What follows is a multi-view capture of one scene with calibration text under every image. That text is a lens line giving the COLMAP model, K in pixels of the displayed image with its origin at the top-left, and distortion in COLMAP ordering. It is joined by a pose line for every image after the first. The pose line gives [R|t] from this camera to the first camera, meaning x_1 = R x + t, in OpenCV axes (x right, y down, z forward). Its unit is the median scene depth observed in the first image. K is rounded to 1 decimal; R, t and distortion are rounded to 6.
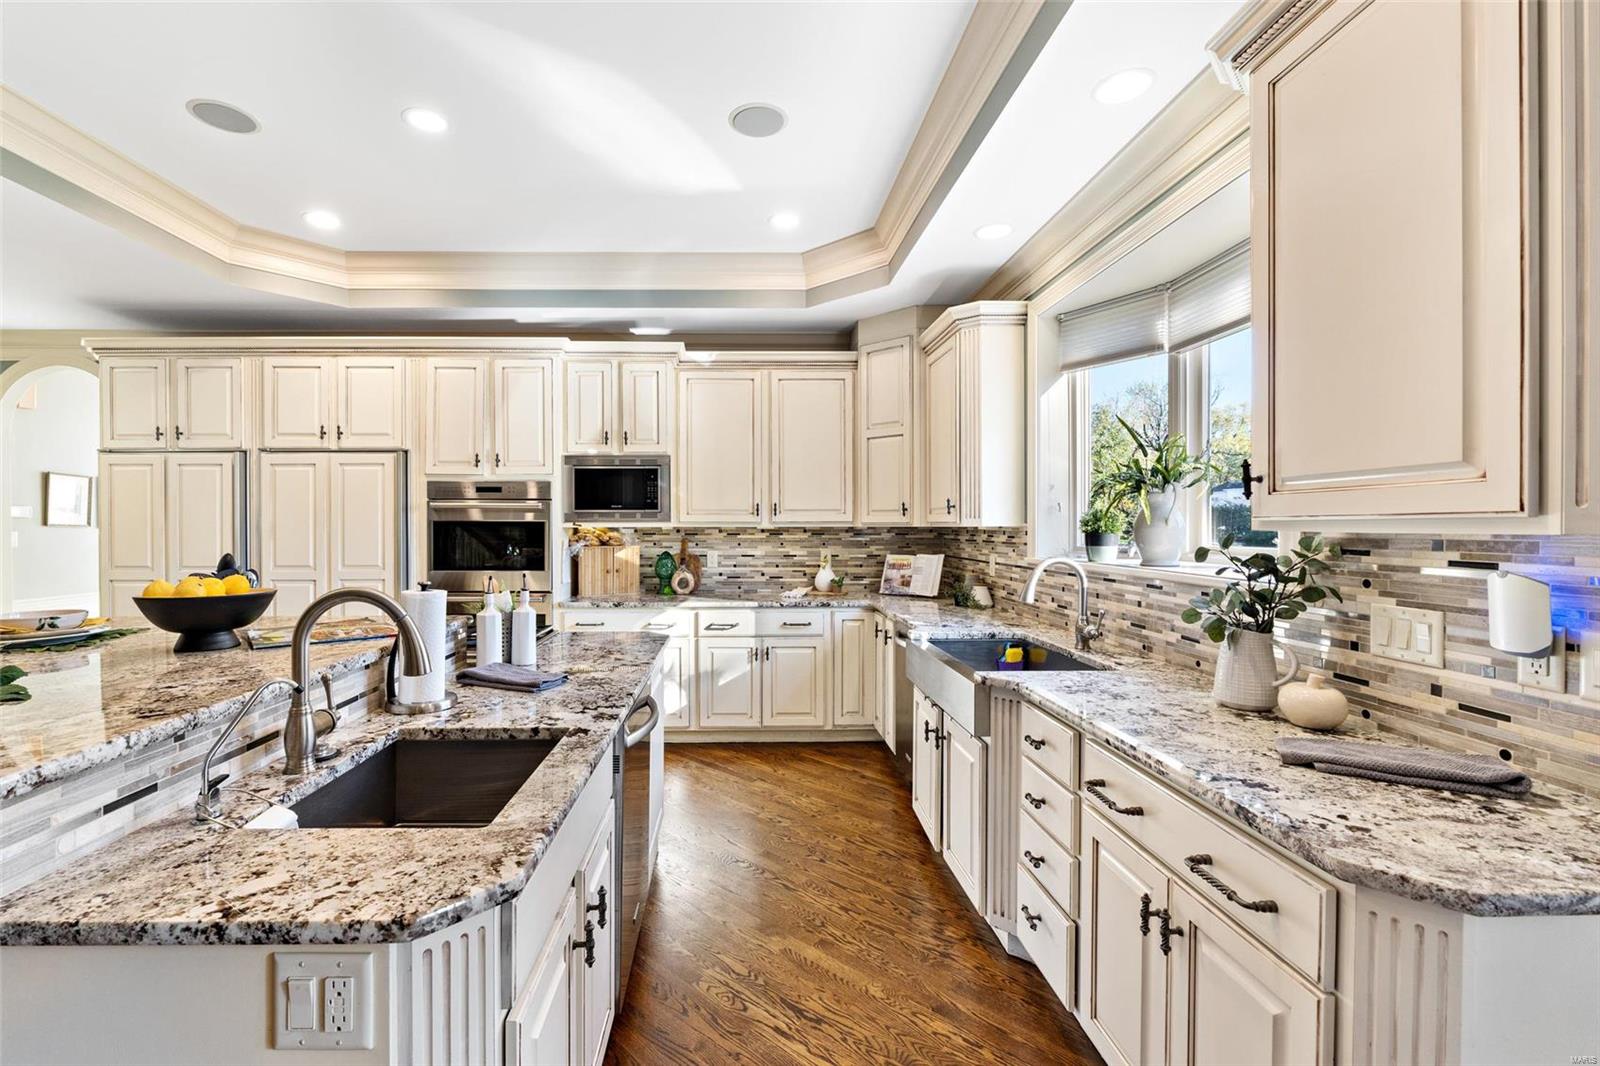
lens RADIAL K [[706.3, 0, 734.4], [0, 706.3, 528.2], [0, 0, 1]] dist [-0.001311, -0.000044]
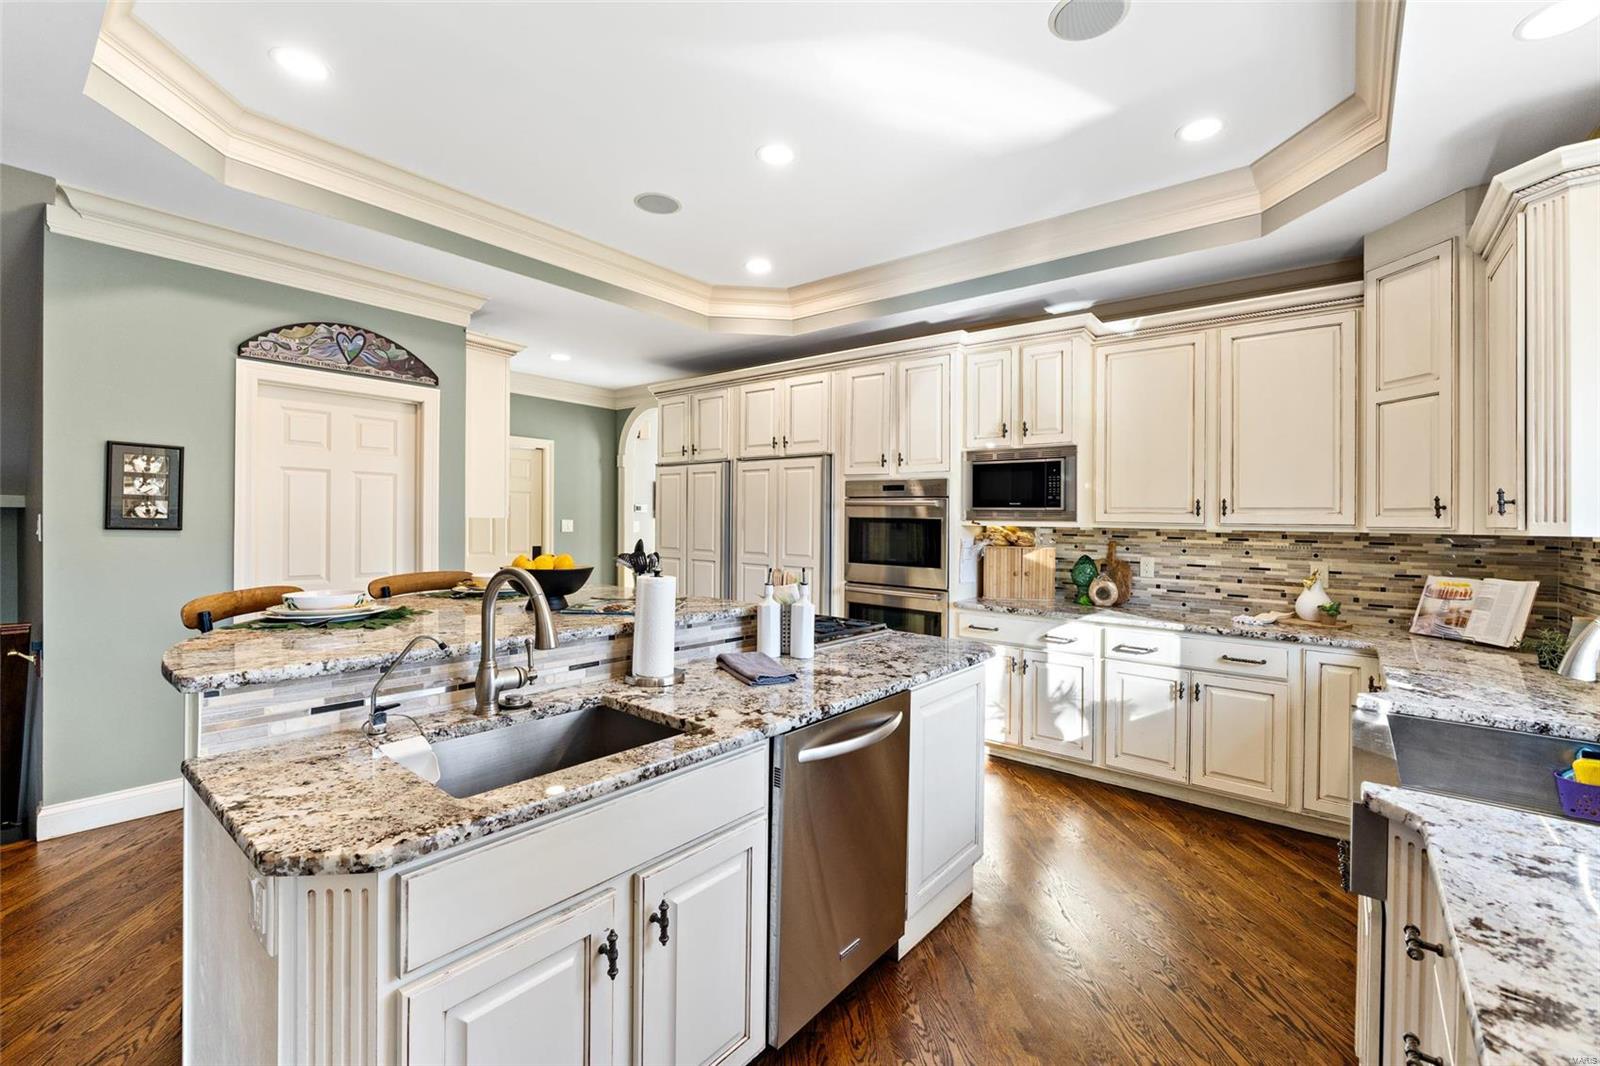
lens RADIAL K [[672.2, 0, 795.8], [0, 672.2, 519.5], [0, 0, 1]] dist [-0.004188, -0.000171]
pose [[0.766299, 0.013131, -0.642350, 0.179880], [-0.020645, 0.999778, -0.004191, -0.000621], [0.642153, 0.016473, 0.766400, 0.144890]]
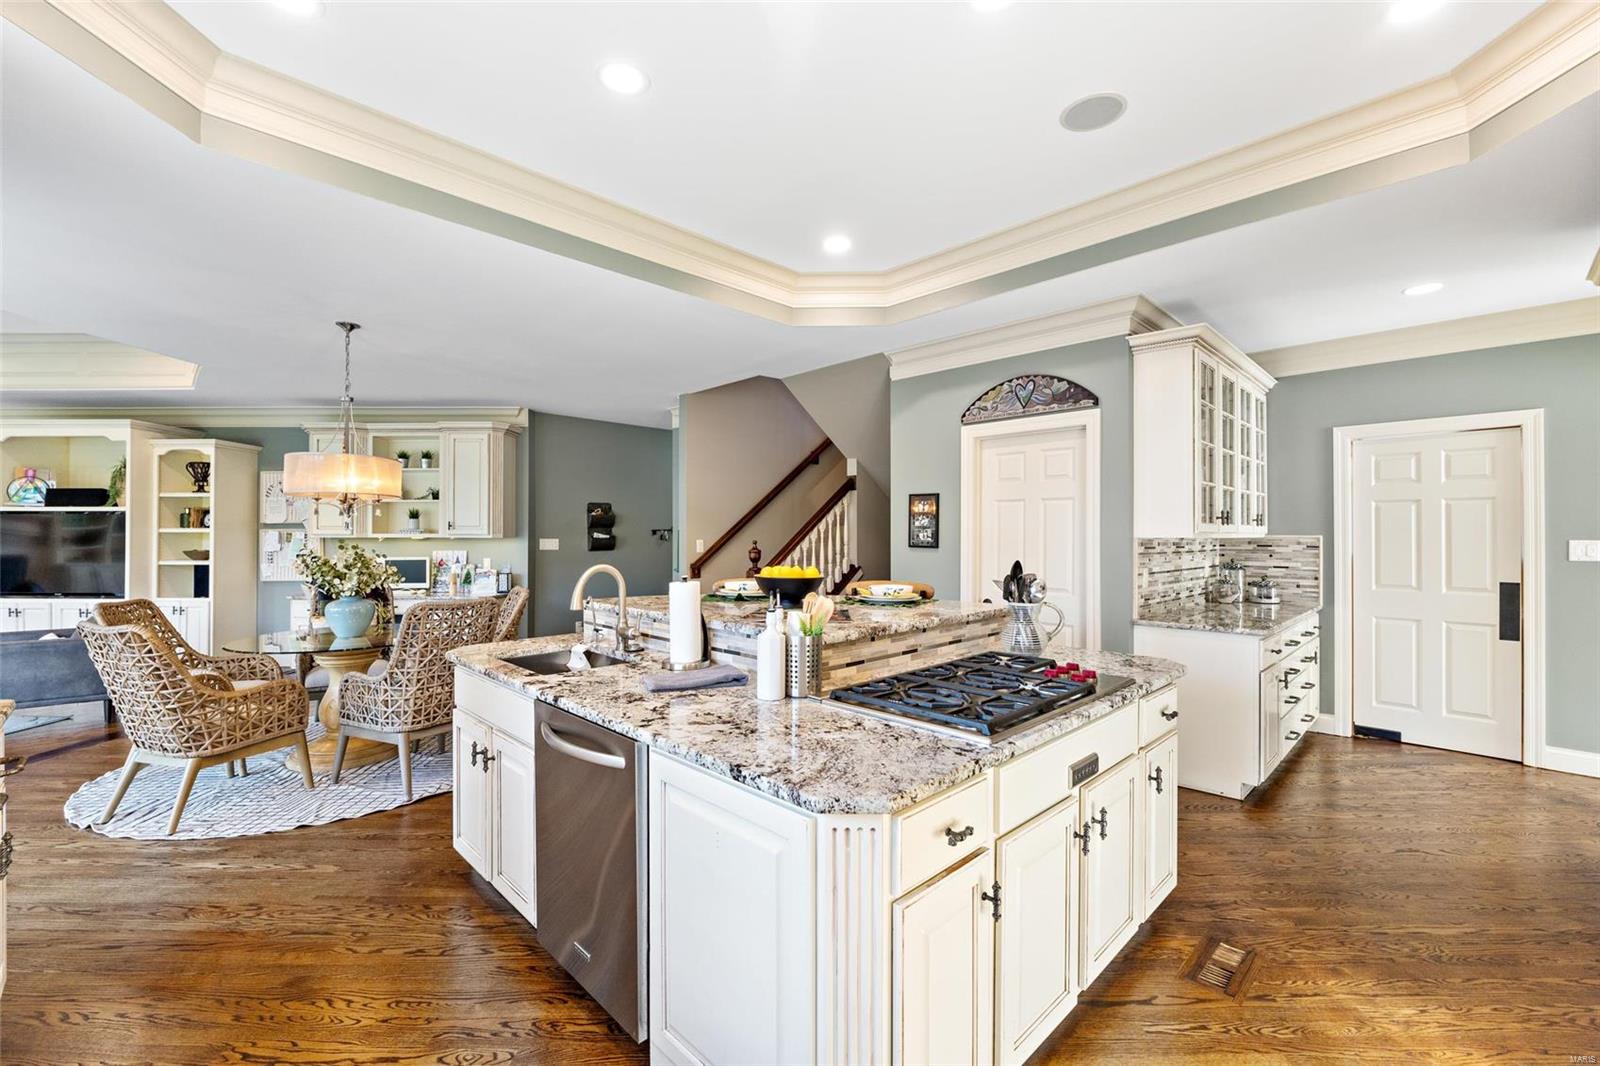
lens RADIAL K [[675.7, 0, 798.3], [0, 675.7, 531.1], [0, 0, 1]] dist [-0.003250, -0.000096]
pose [[-0.716694, -0.003090, -0.697381, 0.143927], [-0.002059, 0.999995, -0.002315, -0.003397], [0.697384, -0.000223, -0.716697, 0.854823]]
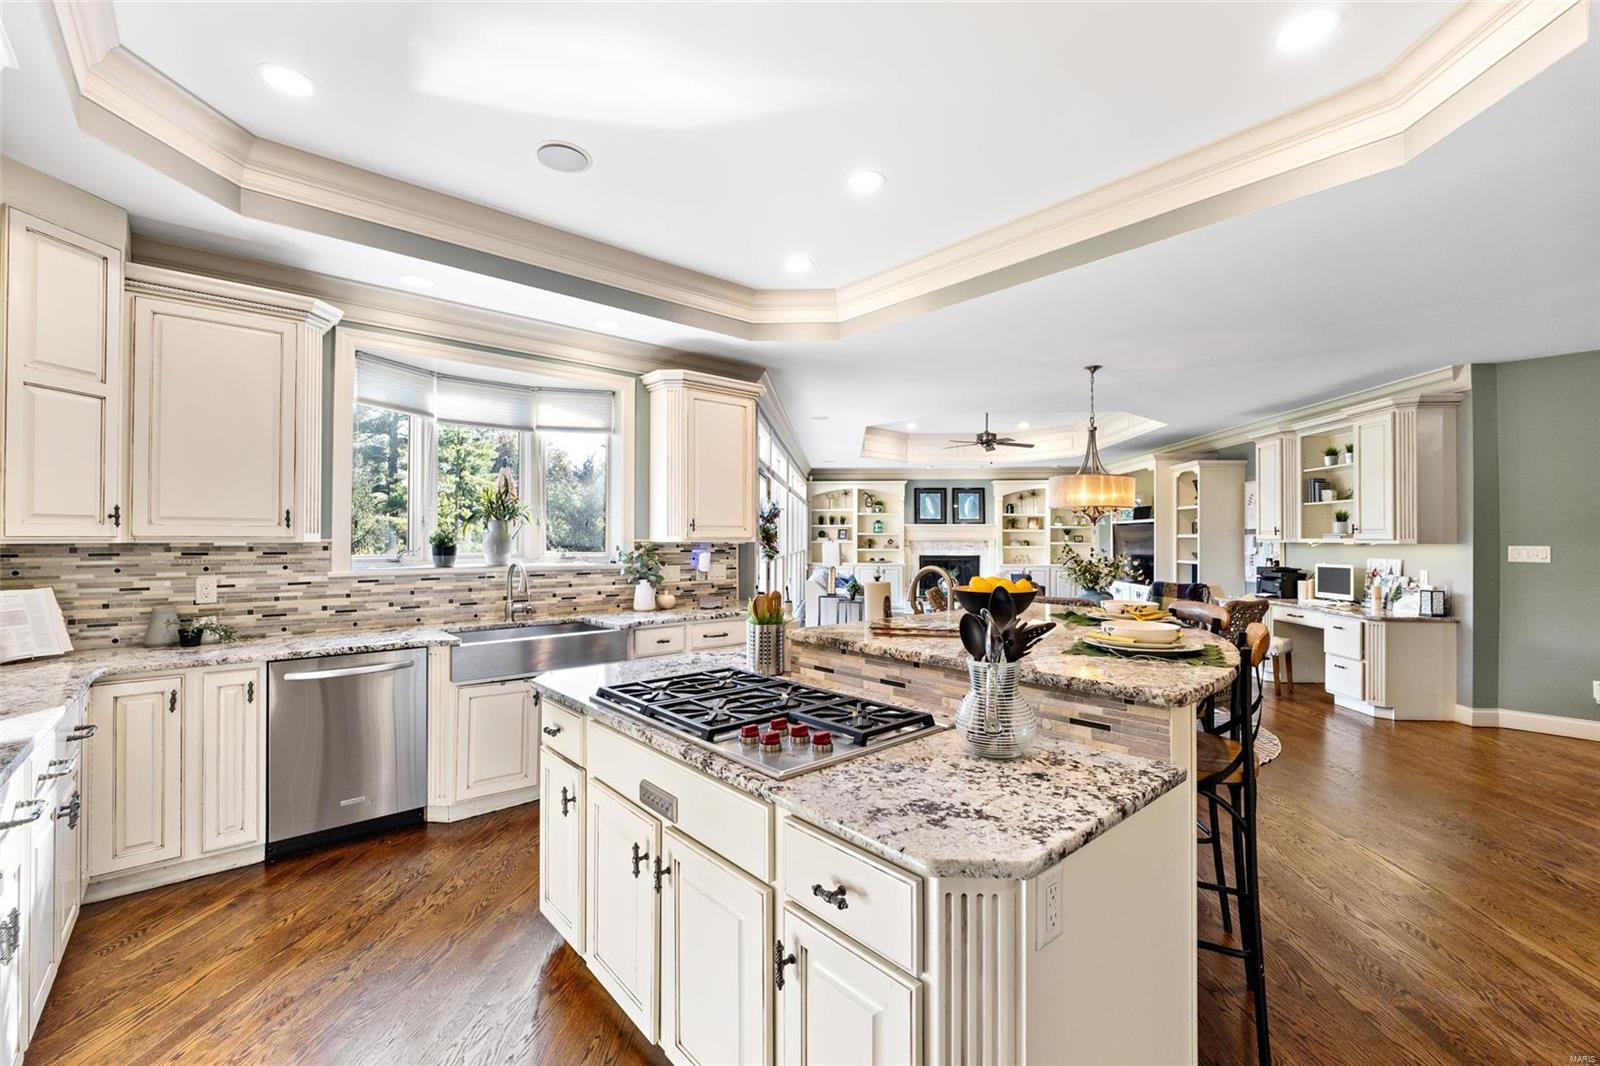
lens RADIAL K [[675.7, 0, 798.3], [0, 675.7, 531.1], [0, 0, 1]] dist [-0.003250, -0.000096]
pose [[-0.653913, 0.009121, 0.756515, -0.615939], [0.003232, 0.999952, -0.009262, -0.005183], [-0.756563, -0.003611, -0.653911, 0.870144]]
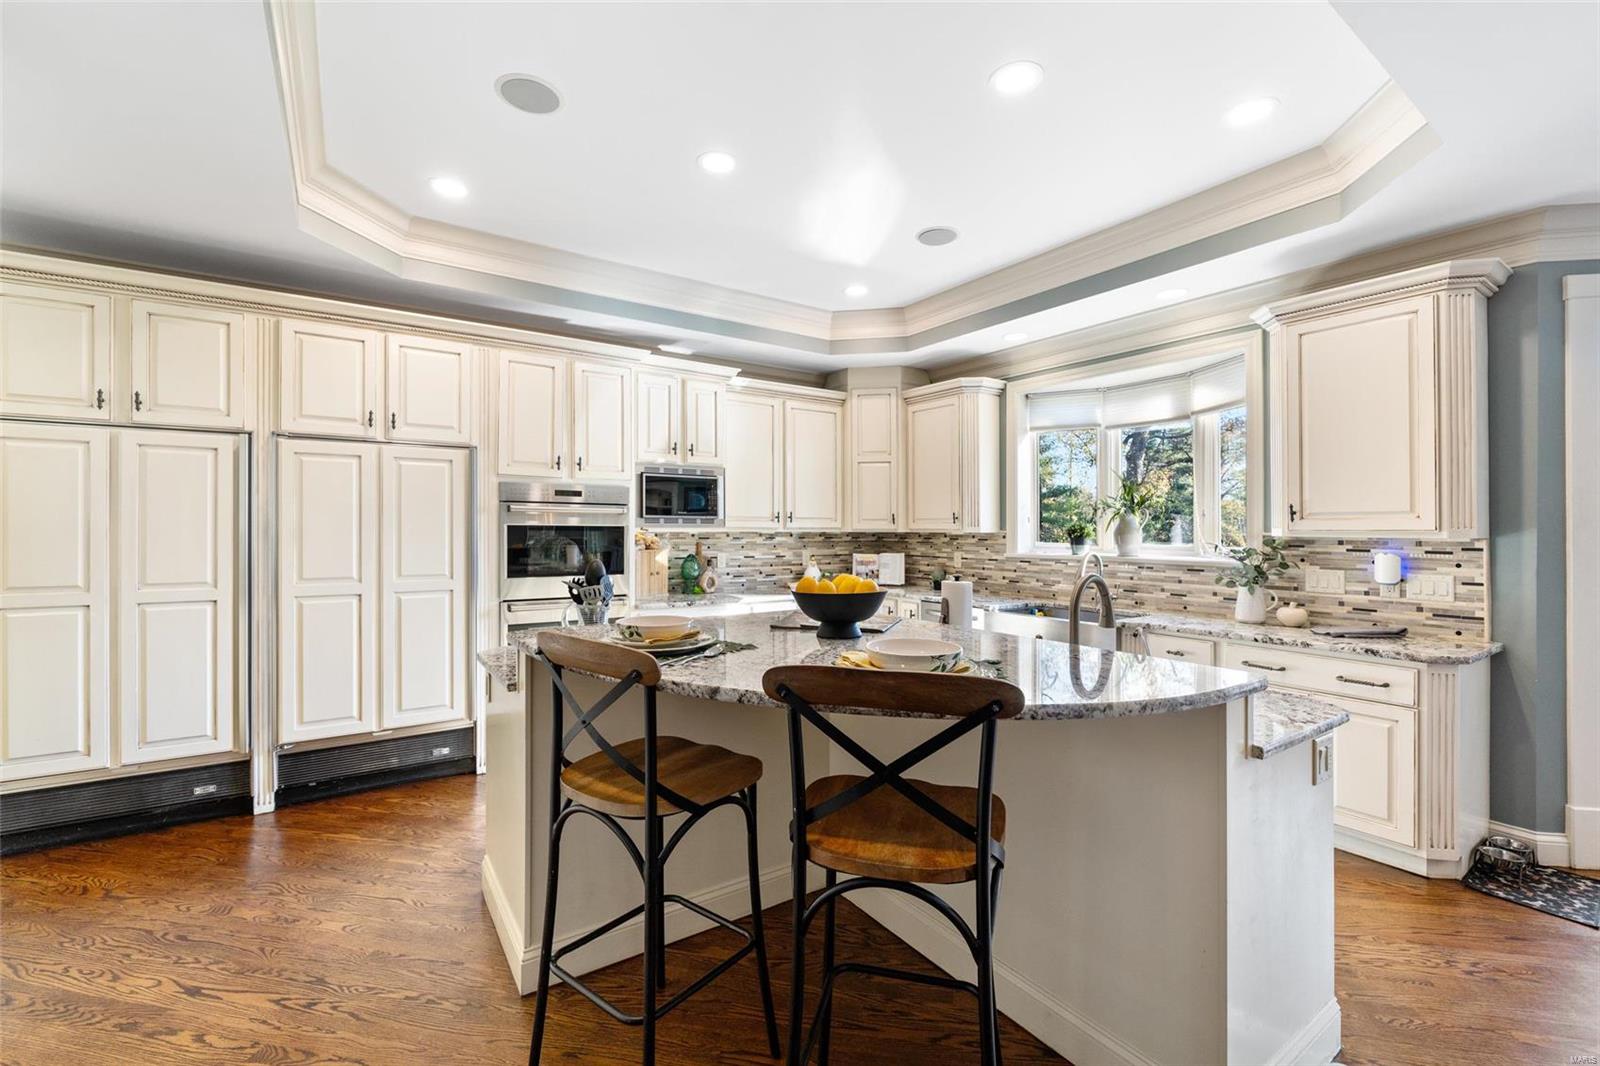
lens RADIAL K [[685.2, 0, 805.0], [0, 685.2, 526.5], [0, 0, 1]] dist [0.000267, -0.000041]
pose [[0.832787, 0.006917, 0.553551, -0.591112], [-0.002812, 0.999962, -0.008265, -0.001830], [-0.553587, 0.005327, 0.832774, 0.027155]]
